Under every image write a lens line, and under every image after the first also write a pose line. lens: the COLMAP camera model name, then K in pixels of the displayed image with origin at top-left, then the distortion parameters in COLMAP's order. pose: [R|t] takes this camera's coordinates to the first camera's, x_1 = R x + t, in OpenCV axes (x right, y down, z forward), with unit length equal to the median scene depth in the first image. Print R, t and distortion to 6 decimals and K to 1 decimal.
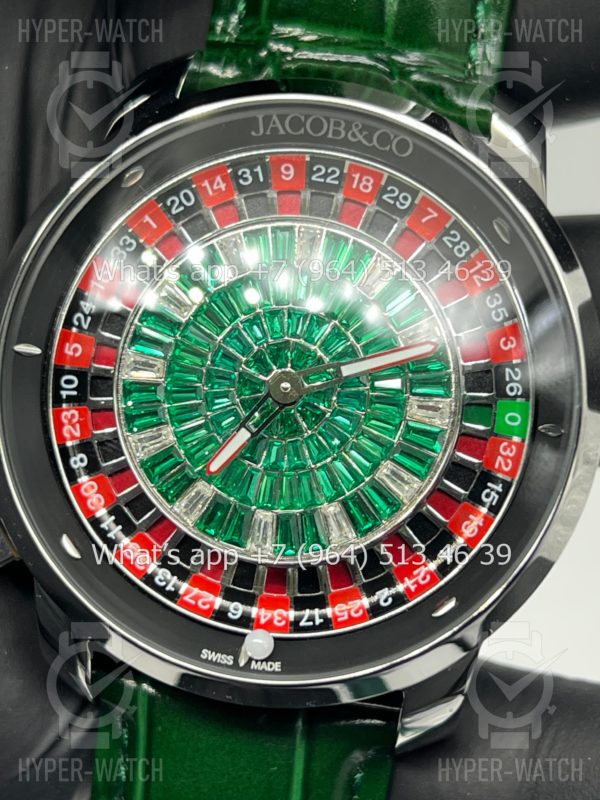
lens RADIAL K [[1816.0, 0, 324.4], [0, 1816.0, 414.5], [0, 0, 1]] dist [0.349739, -0.138095]
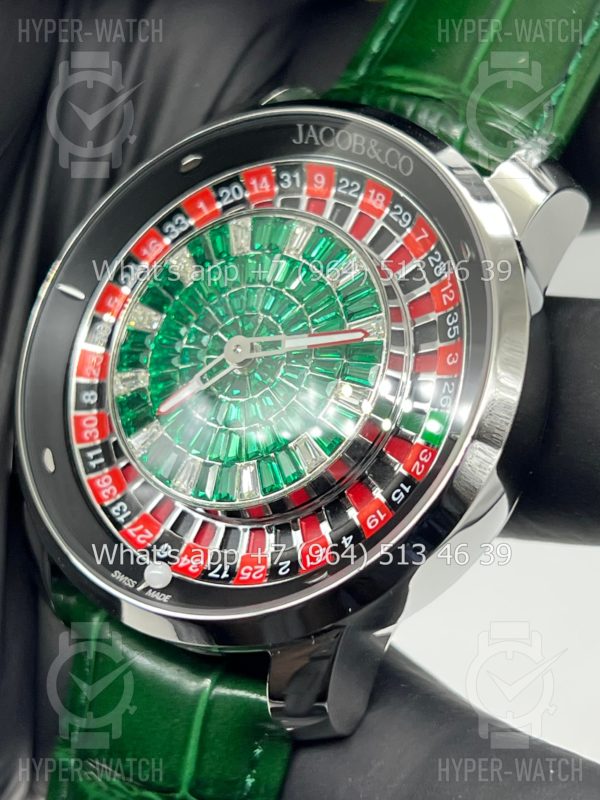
lens RADIAL K [[1816.0, 0, 324.4], [0, 1816.0, 414.5], [0, 0, 1]] dist [0.349739, -0.138095]
pose [[0.885032, 0.188784, -0.425534, 0.480508], [-0.266284, 0.955073, -0.130112, 0.145168], [0.381853, 0.228466, 0.895540, 0.045413]]
